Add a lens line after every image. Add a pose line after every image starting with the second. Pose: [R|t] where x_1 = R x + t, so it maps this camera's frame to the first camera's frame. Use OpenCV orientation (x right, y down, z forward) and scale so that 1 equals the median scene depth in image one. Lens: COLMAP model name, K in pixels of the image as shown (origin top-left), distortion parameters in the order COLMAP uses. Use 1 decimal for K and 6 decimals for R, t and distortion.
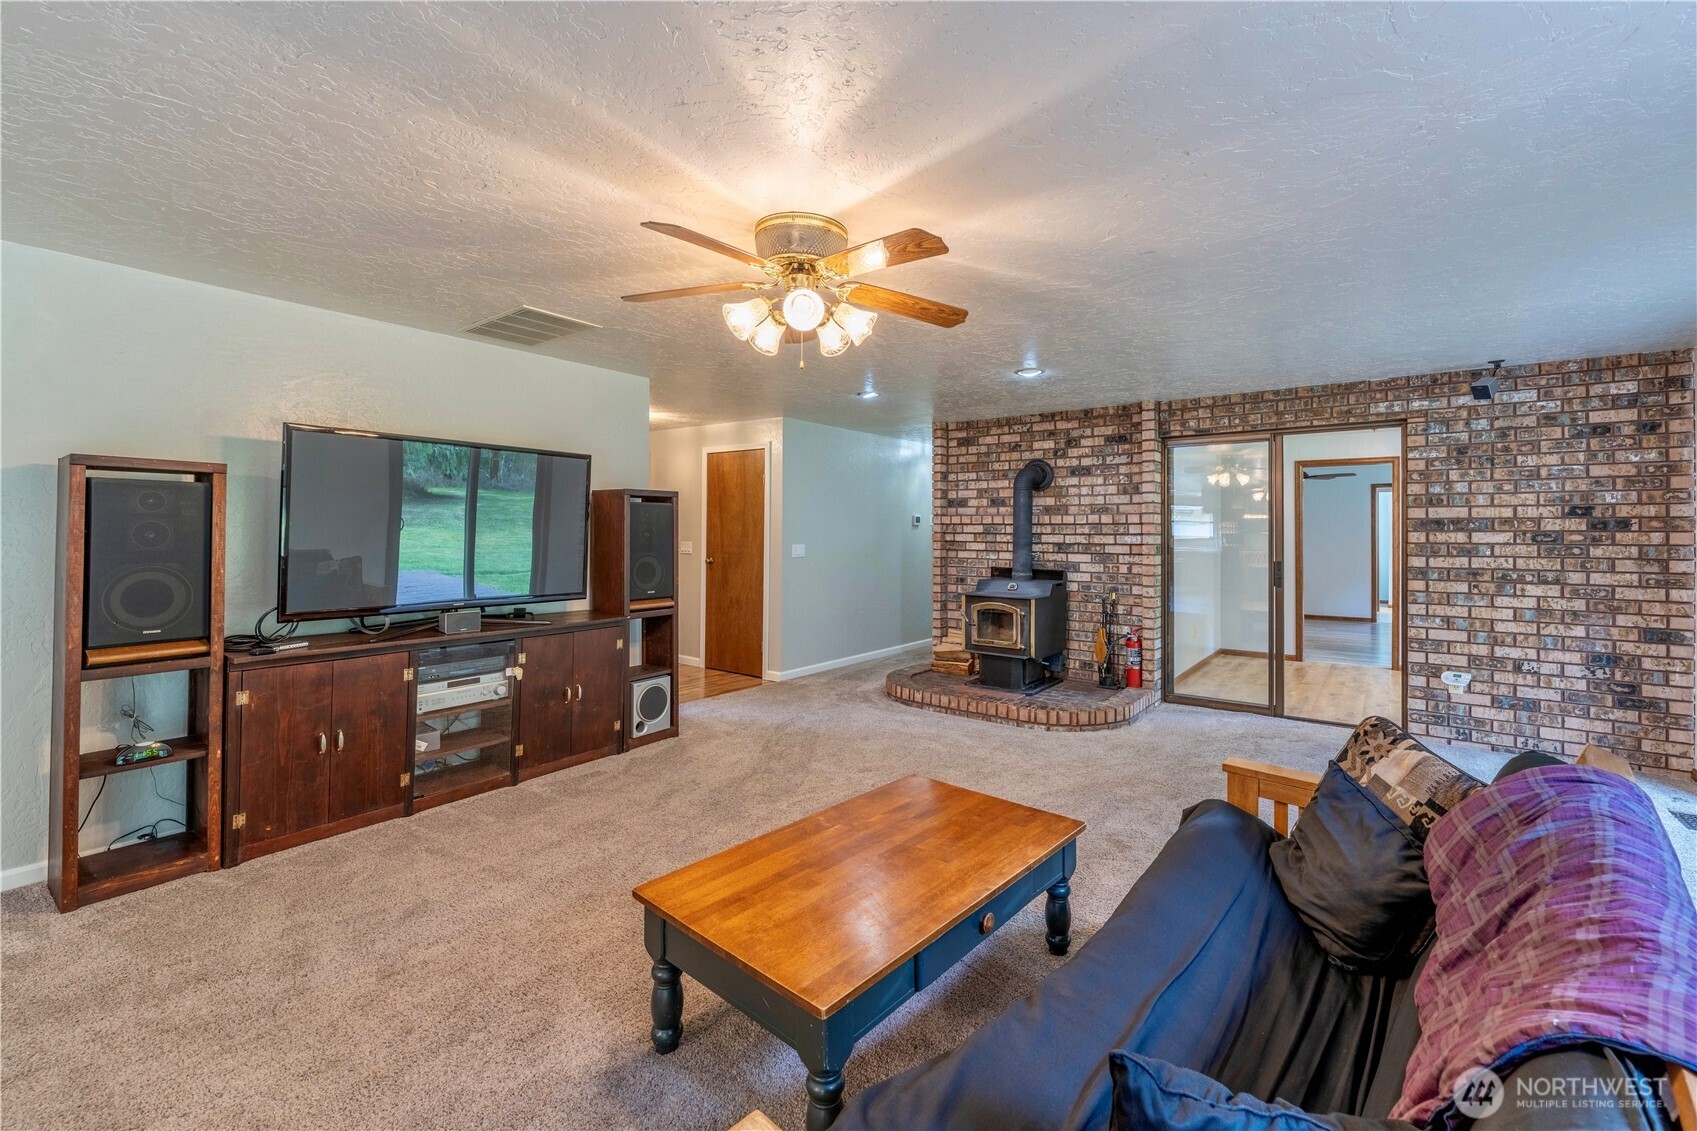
lens RADIAL K [[707.2, 0, 889.0], [0, 707.2, 516.0], [0, 0, 1]] dist [-0.001345, -0.000514]
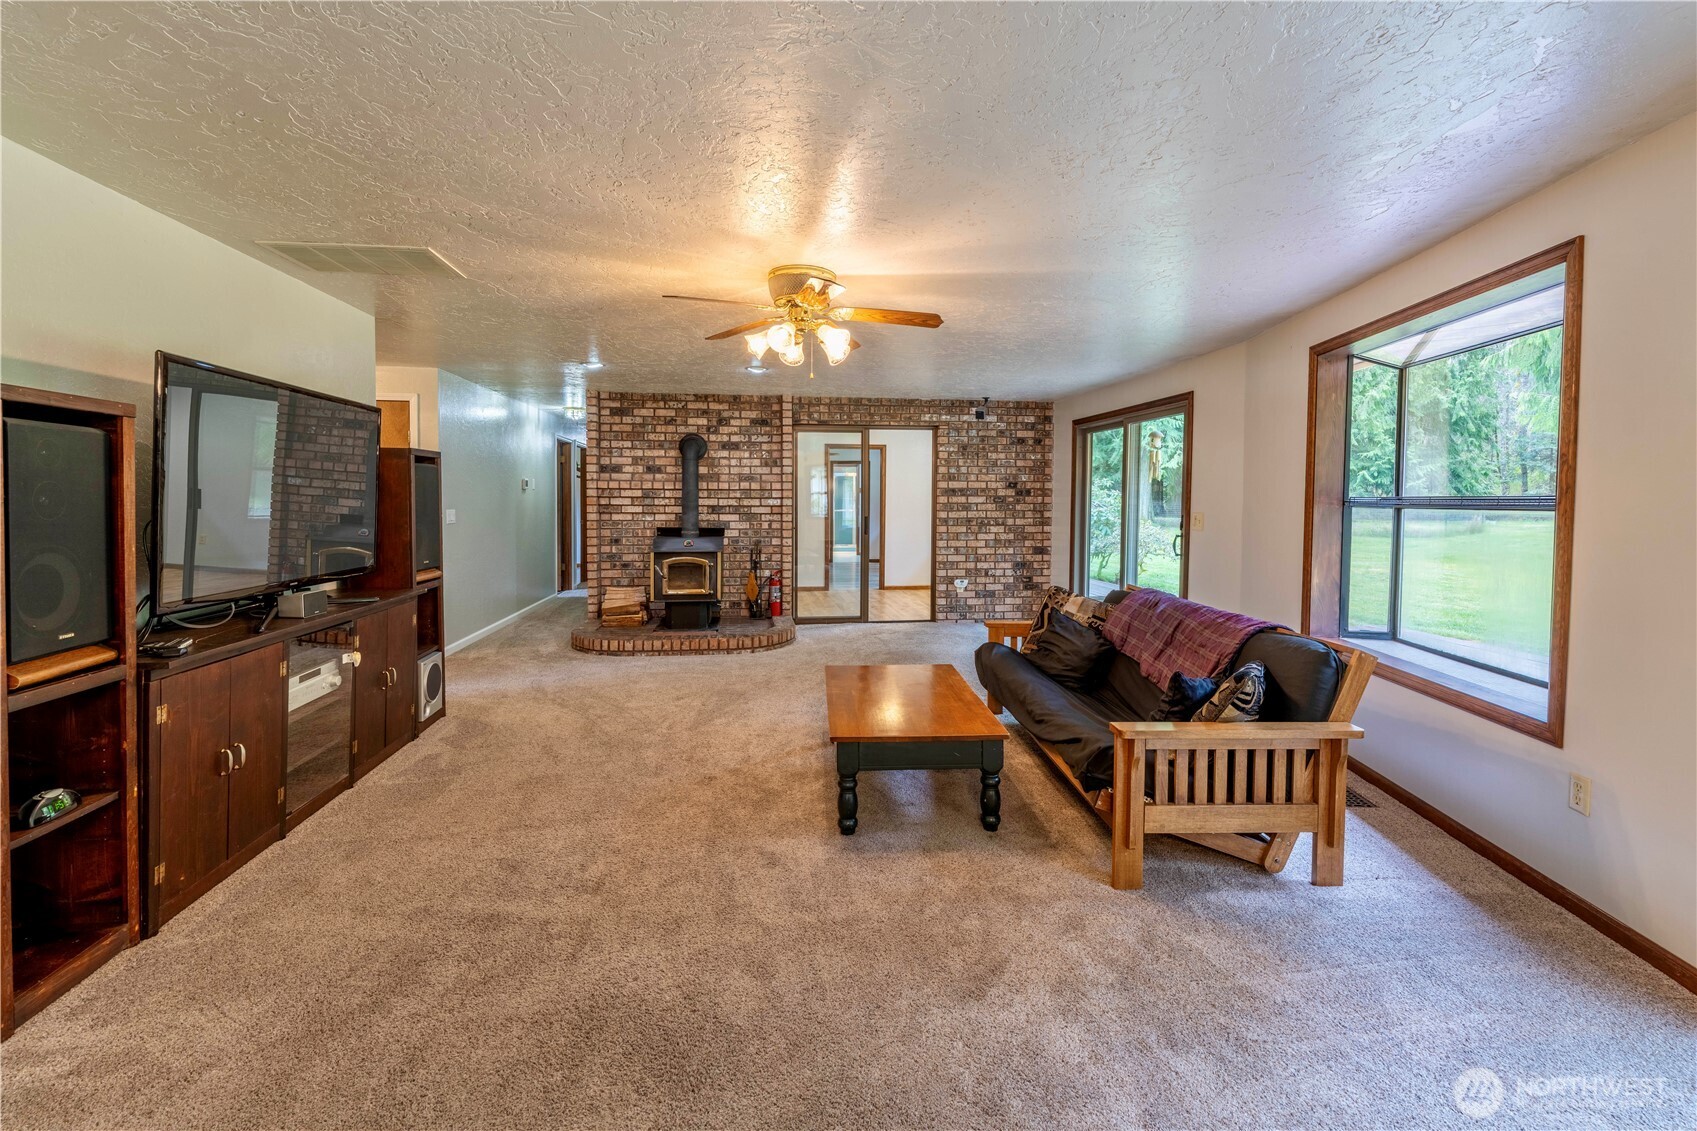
lens RADIAL K [[732.5, 0, 839.2], [0, 732.5, 511.3], [0, 0, 1]] dist [-0.000776, -0.000158]
pose [[0.717706, -0.013890, 0.696207, -0.525025], [-0.016580, 0.999177, 0.037027, -0.001323], [-0.696149, -0.038118, 0.716885, -0.037641]]
